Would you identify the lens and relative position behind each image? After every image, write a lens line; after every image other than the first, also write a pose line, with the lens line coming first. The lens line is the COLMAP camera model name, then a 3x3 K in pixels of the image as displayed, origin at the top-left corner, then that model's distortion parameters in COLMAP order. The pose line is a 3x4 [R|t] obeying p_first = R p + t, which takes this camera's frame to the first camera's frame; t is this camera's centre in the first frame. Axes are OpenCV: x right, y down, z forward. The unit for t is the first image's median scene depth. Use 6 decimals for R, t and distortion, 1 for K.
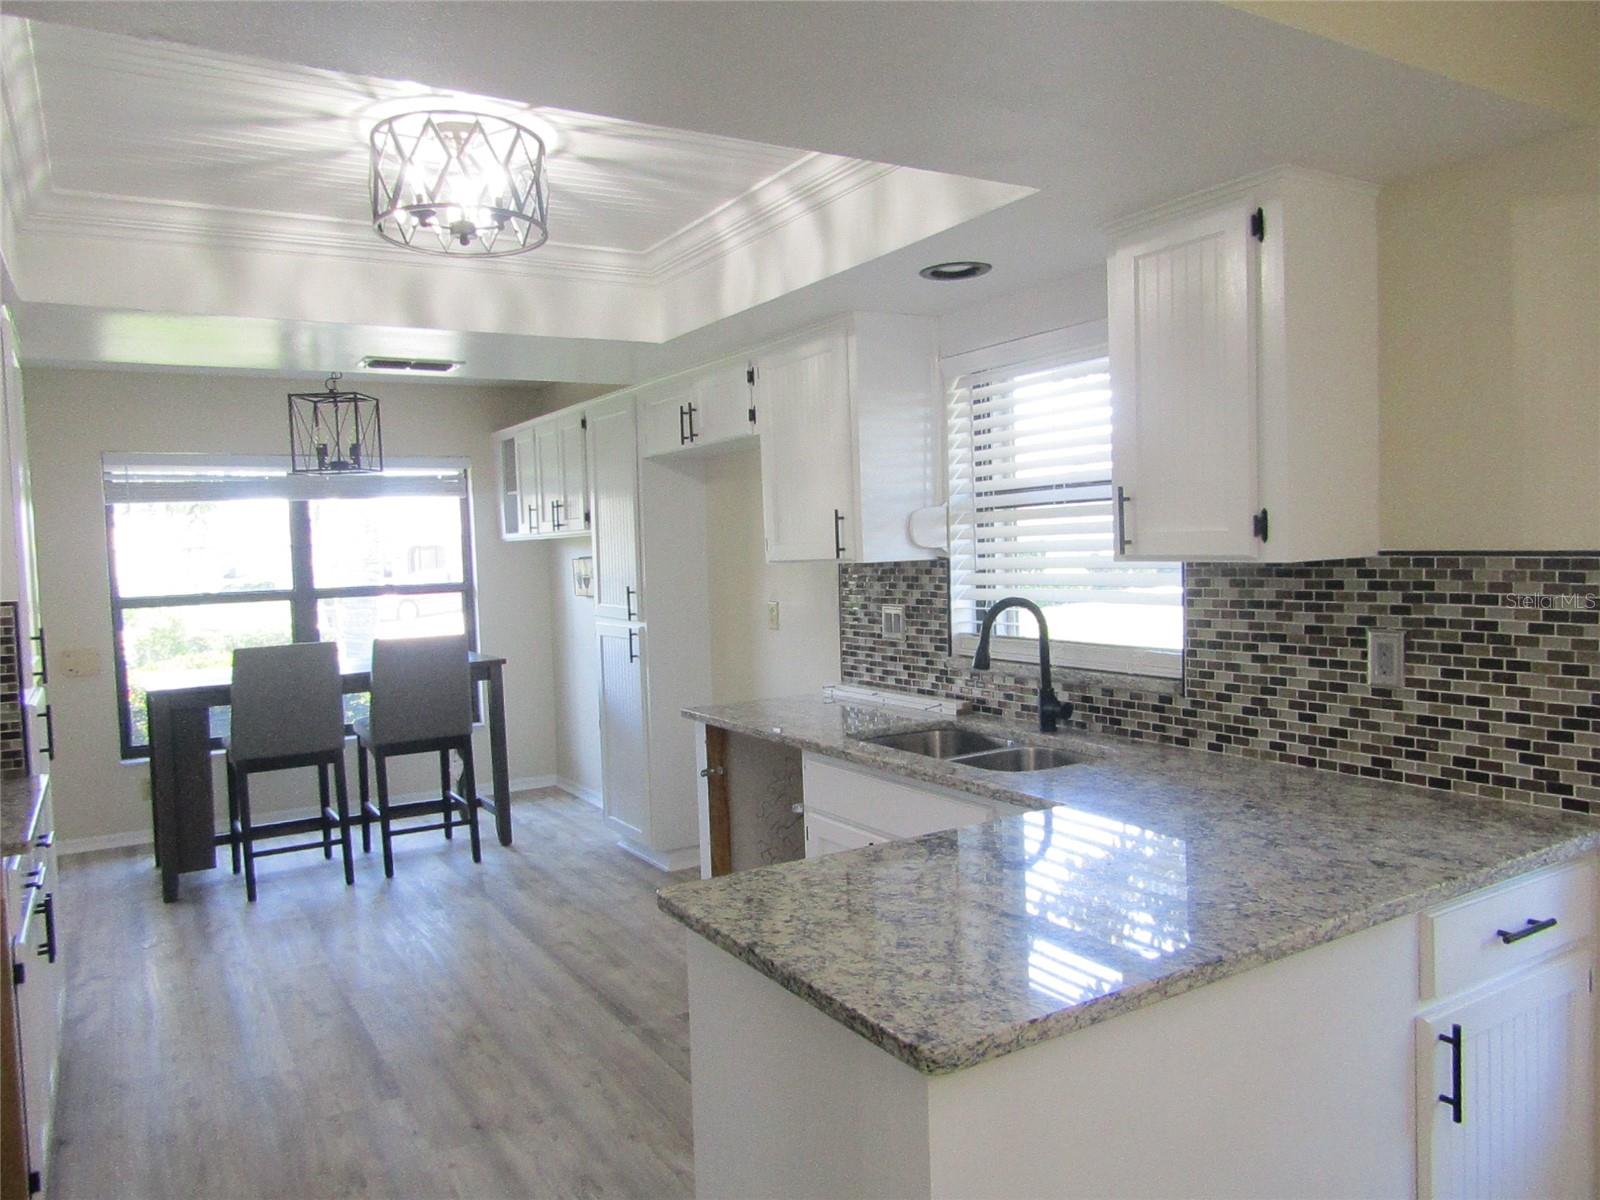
lens RADIAL K [[1127.6, 0, 801.5], [0, 1127.6, 599.0], [0, 0, 1]] dist [-0.025526, 0.021536]
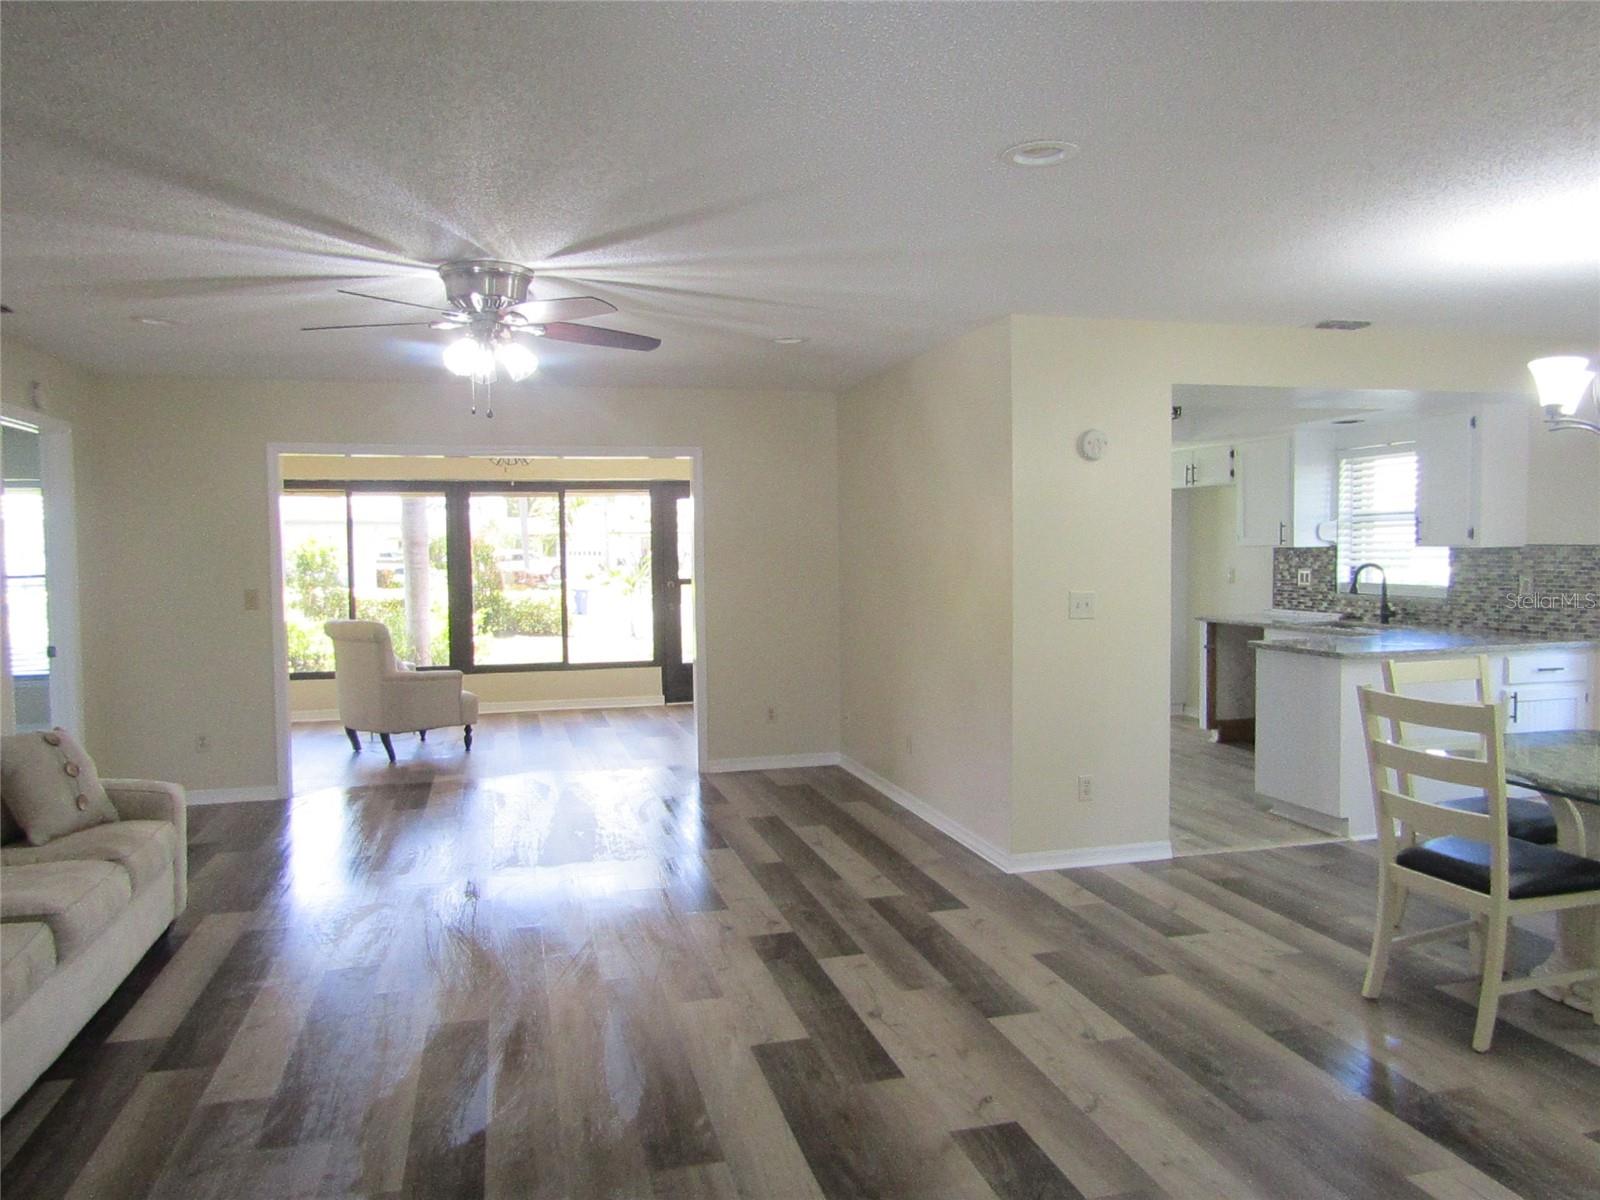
lens RADIAL K [[1127.6, 0, 795.3], [0, 1127.6, 591.6], [0, 0, 1]] dist [-0.025526, 0.021536]
pose [[0.955273, 0.033890, -0.293777, -0.220618], [-0.033942, 0.999412, 0.004923, 0.074633], [0.293771, 0.005268, 0.955861, -1.317889]]
